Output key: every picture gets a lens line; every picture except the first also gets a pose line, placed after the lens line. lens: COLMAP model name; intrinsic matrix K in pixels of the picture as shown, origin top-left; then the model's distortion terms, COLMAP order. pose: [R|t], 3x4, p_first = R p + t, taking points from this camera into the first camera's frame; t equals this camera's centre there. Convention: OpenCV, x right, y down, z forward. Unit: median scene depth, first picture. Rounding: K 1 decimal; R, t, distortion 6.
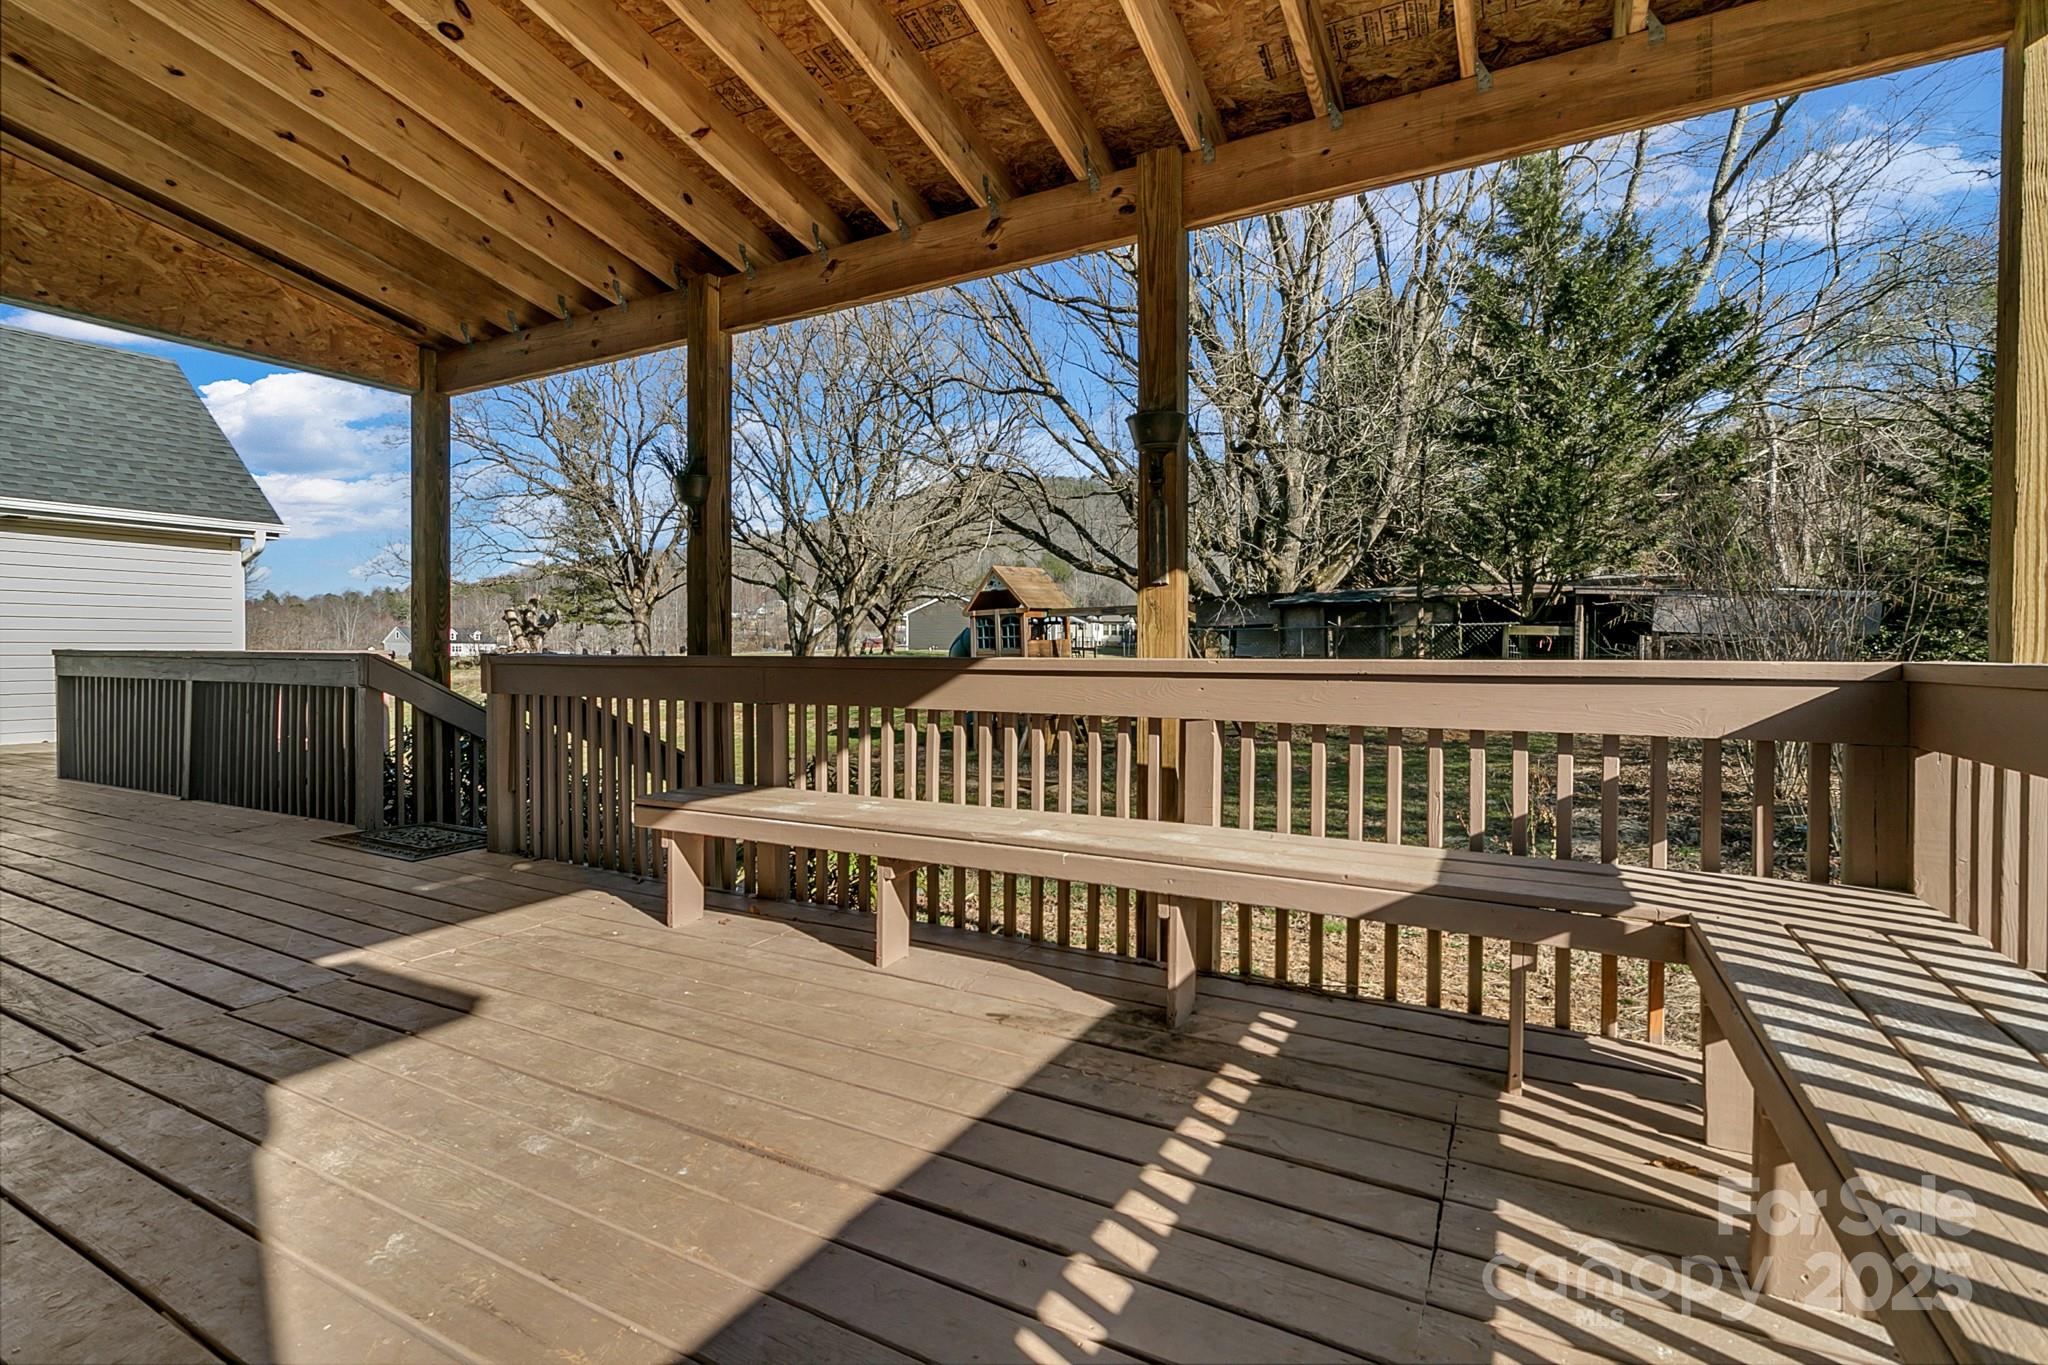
lens RADIAL K [[953.0, 0, 1013.1], [0, 953.0, 662.9], [0, 0, 1]] dist [0.005489, 0.000308]
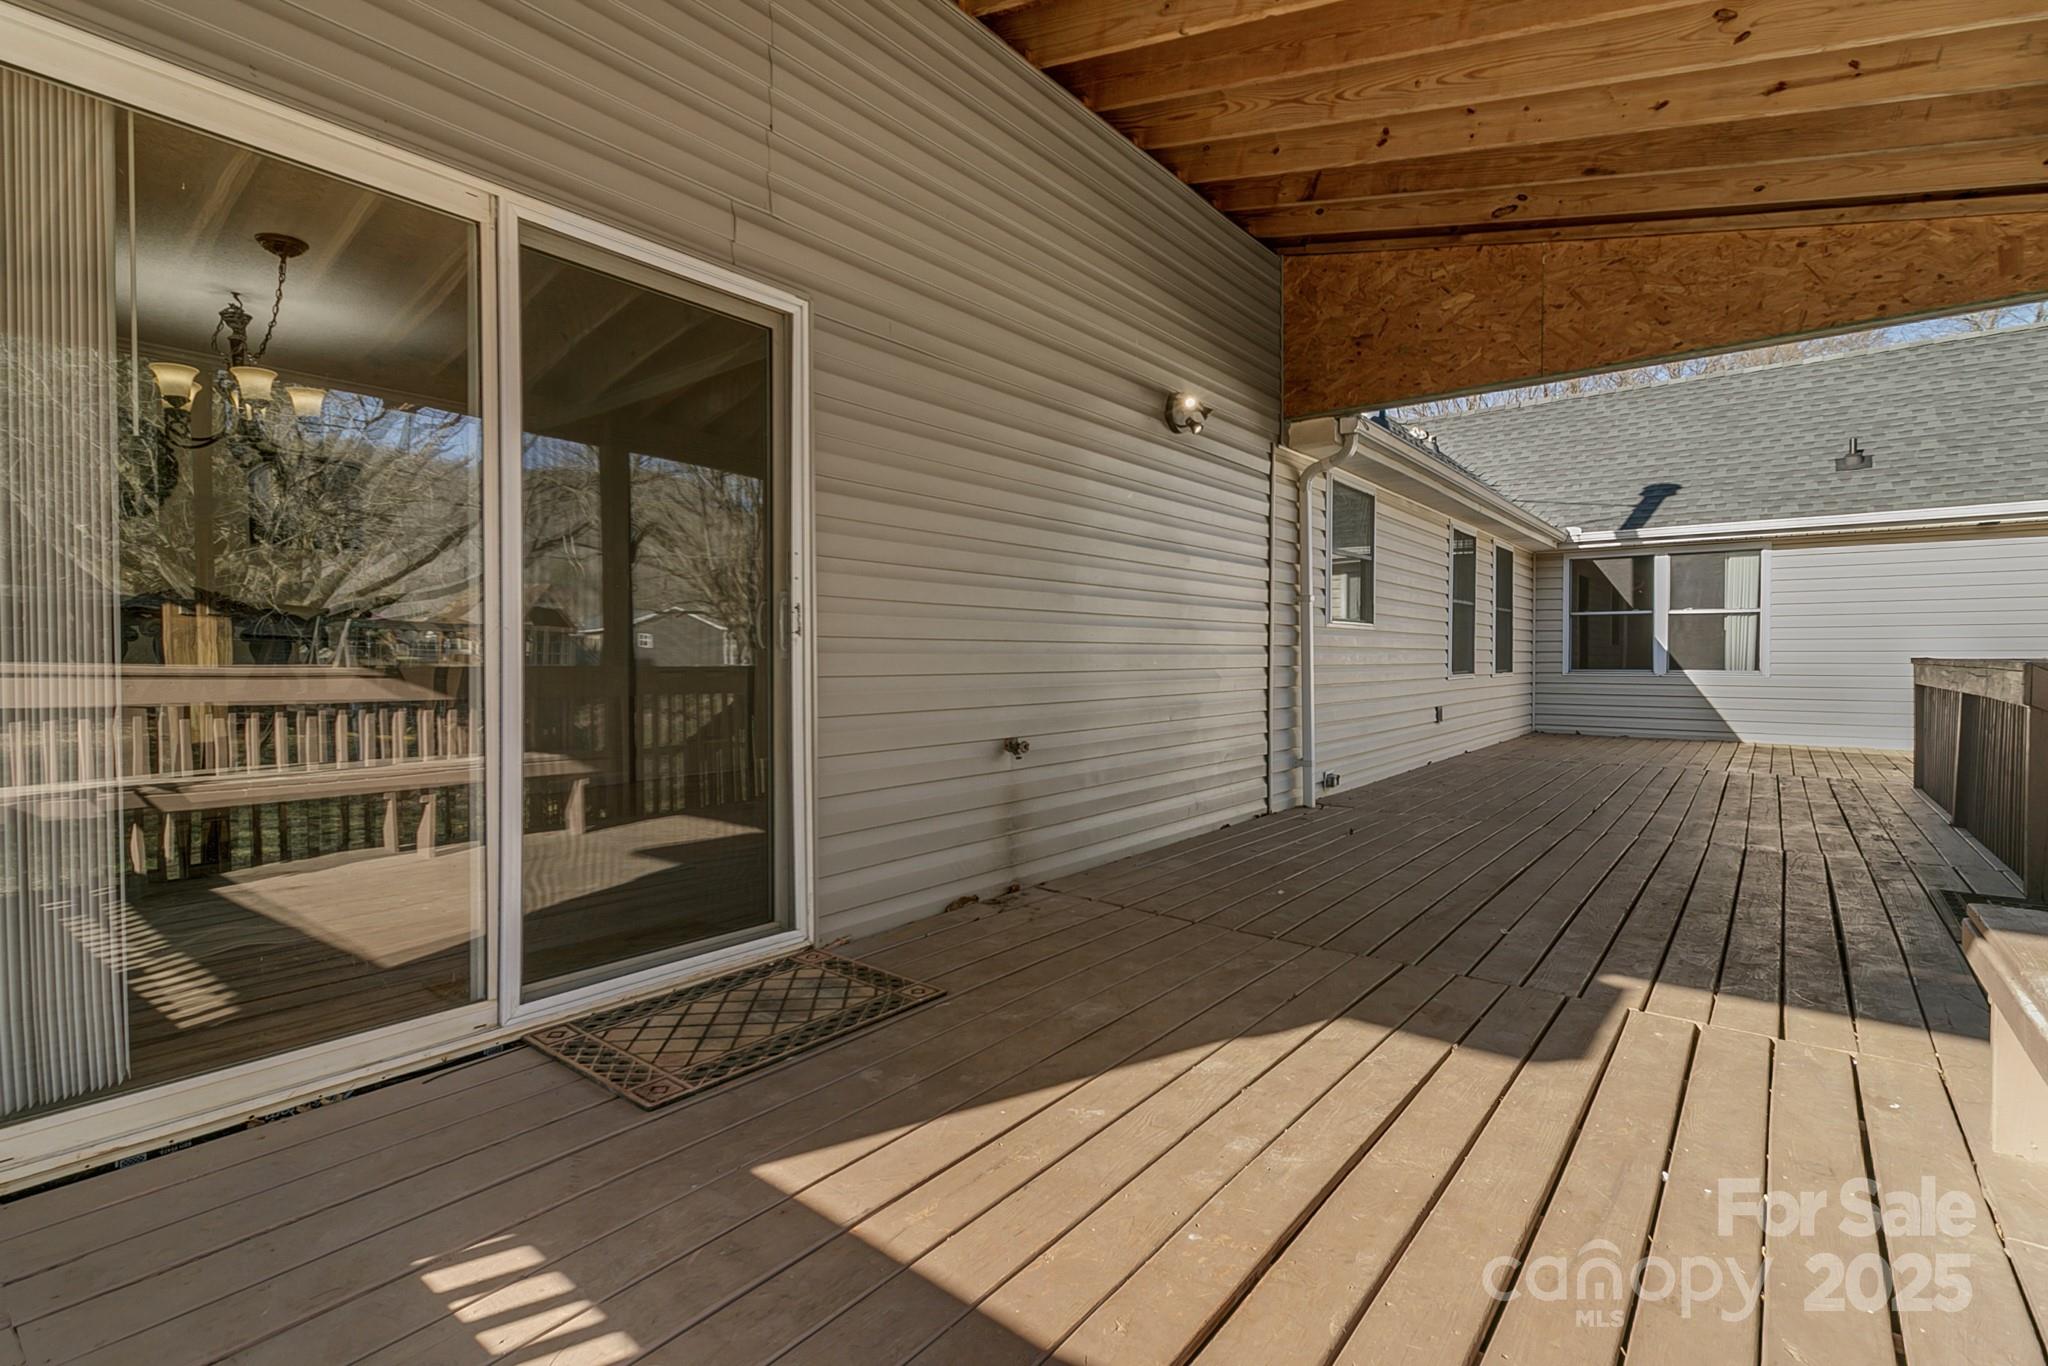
lens RADIAL K [[953.0, 0, 1013.1], [0, 953.0, 663.4], [0, 0, 1]] dist [0.005489, 0.000308]
pose [[-0.187318, 0.008679, -0.982261, 0.269612], [-0.016528, 0.999792, 0.011986, -0.007758], [0.982160, 0.018480, -0.187135, 0.475180]]
